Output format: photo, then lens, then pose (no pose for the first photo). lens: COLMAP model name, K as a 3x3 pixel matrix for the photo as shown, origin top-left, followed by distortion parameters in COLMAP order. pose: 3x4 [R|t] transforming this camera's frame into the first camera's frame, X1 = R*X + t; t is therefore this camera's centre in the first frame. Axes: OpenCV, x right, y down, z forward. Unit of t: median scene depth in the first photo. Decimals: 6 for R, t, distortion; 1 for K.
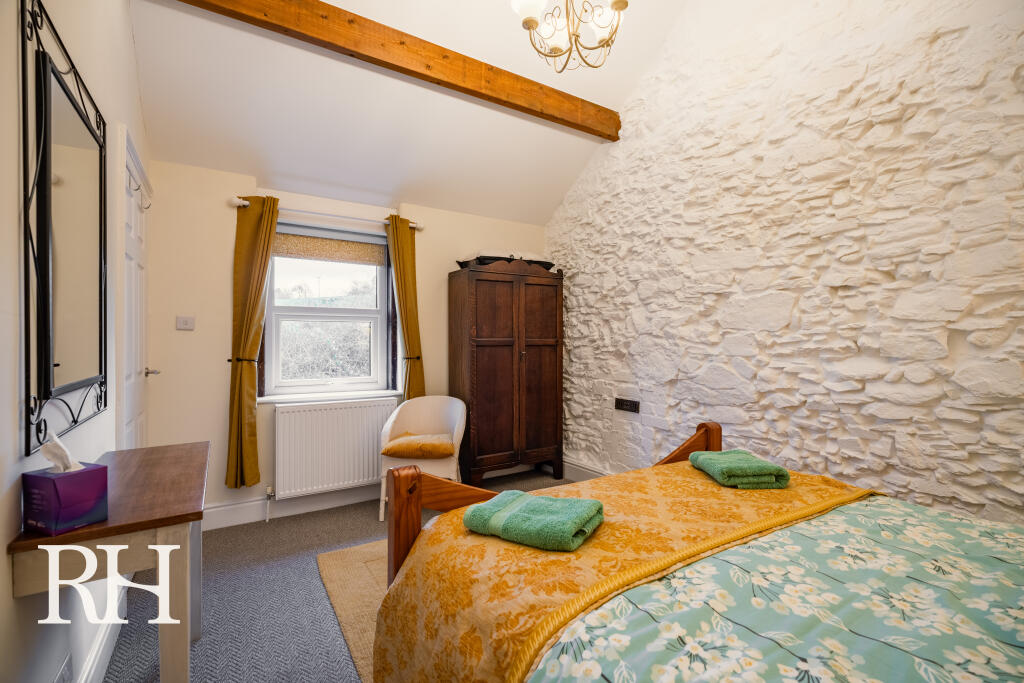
lens RADIAL K [[462.4, 0, 511.4], [0, 462.4, 343.4], [0, 0, 1]] dist [-0.002811, -0.000191]
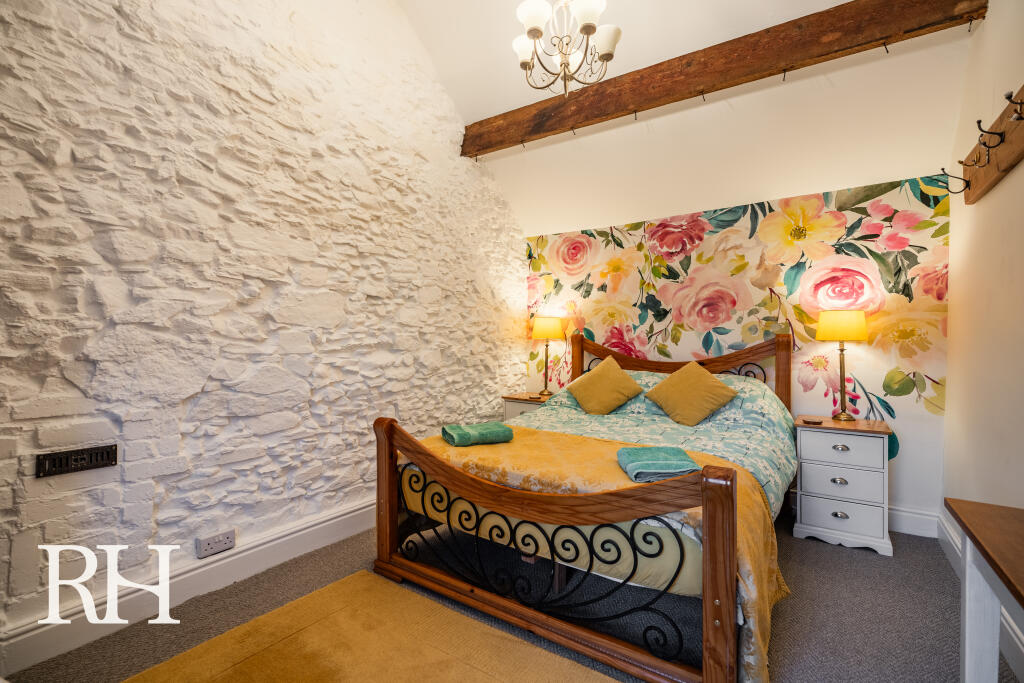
lens RADIAL K [[462.4, 0, 512.0], [0, 462.4, 340.7], [0, 0, 1]] dist [-0.002811, -0.000191]
pose [[-0.405203, -0.006253, 0.914205, -0.518579], [-0.005981, 0.999973, 0.004189, -0.005231], [-0.914207, -0.003770, -0.405230, 0.965298]]
